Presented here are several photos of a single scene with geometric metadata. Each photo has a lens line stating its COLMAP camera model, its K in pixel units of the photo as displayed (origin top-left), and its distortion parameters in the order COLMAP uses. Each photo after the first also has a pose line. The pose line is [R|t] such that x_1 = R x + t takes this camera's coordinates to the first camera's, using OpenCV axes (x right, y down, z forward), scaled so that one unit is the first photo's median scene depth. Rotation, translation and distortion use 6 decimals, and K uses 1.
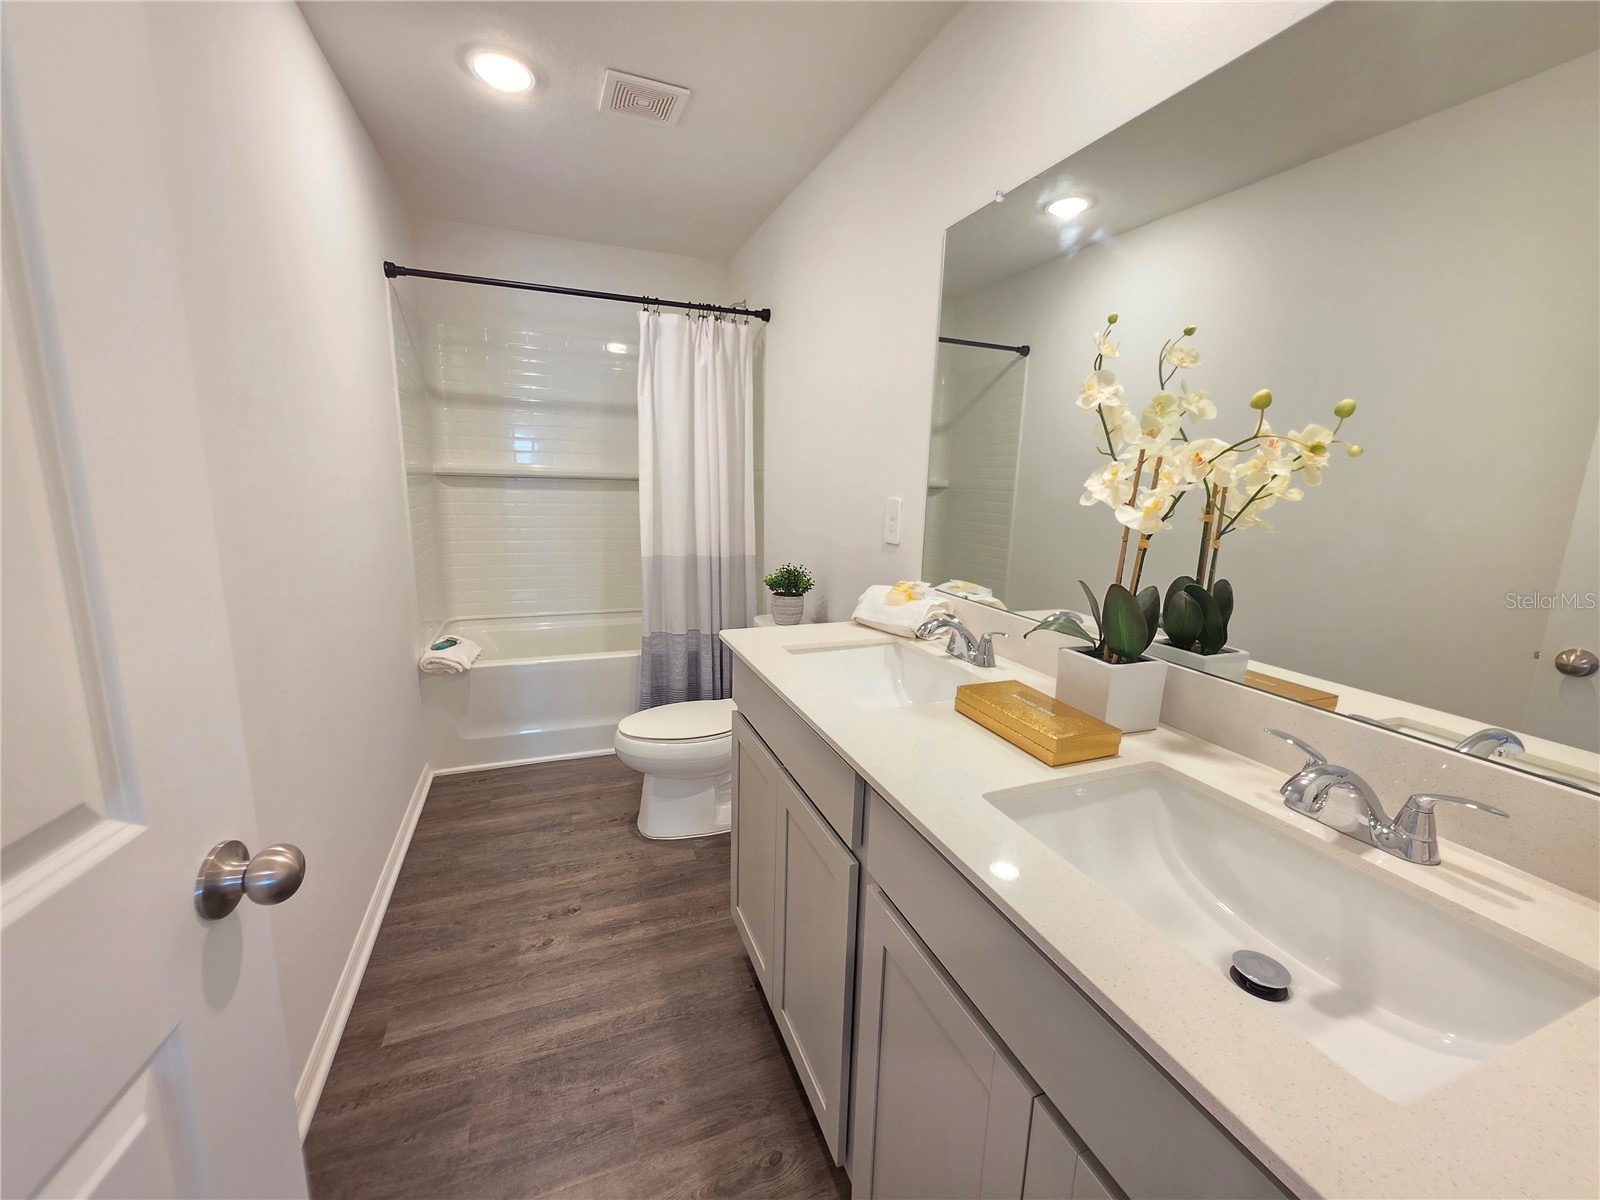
lens RADIAL K [[640.4, 0, 804.9], [0, 640.4, 601.6], [0, 0, 1]] dist [-0.000231, 0.000213]
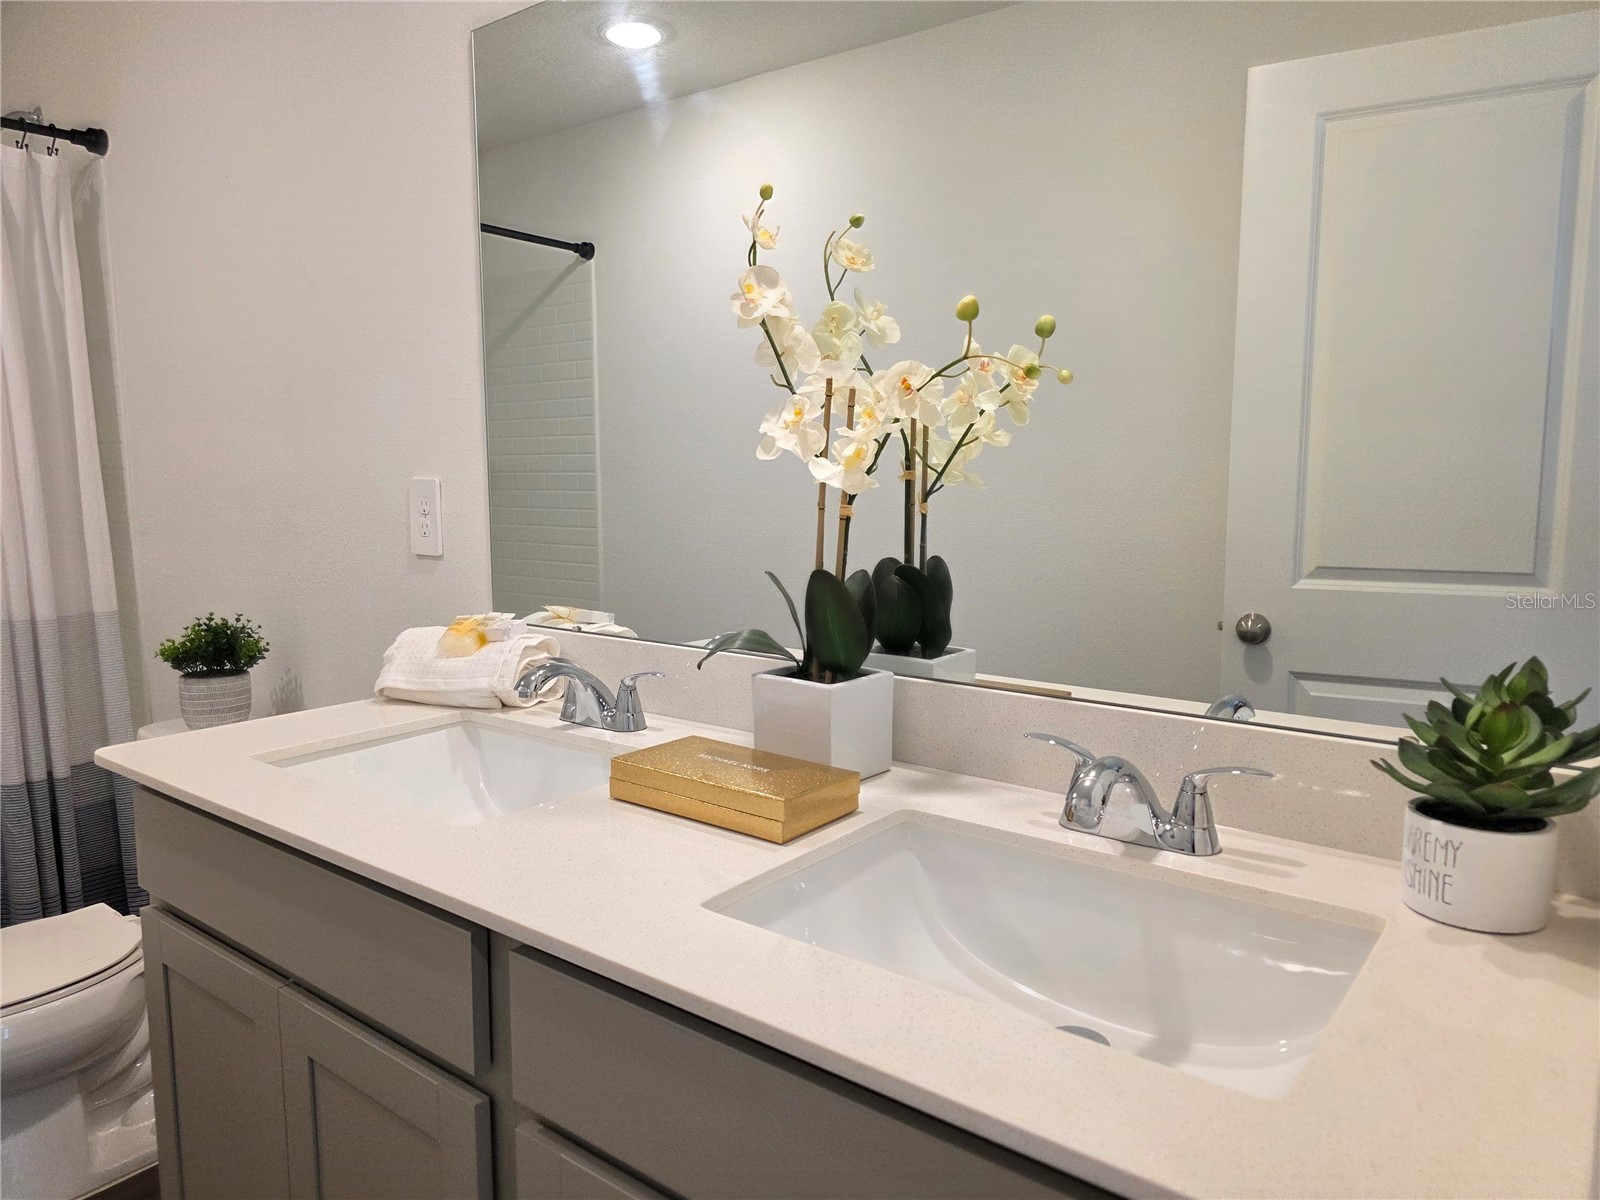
lens RADIAL K [[1067.8, 0, 803.8], [0, 1067.8, 603.3], [0, 0, 1]] dist [0.074100, -0.076132]
pose [[0.862813, -0.092054, 0.497071, -0.101261], [0.123124, 0.991937, -0.030018, 0.038803], [-0.490300, 0.087101, 0.867190, 0.004585]]
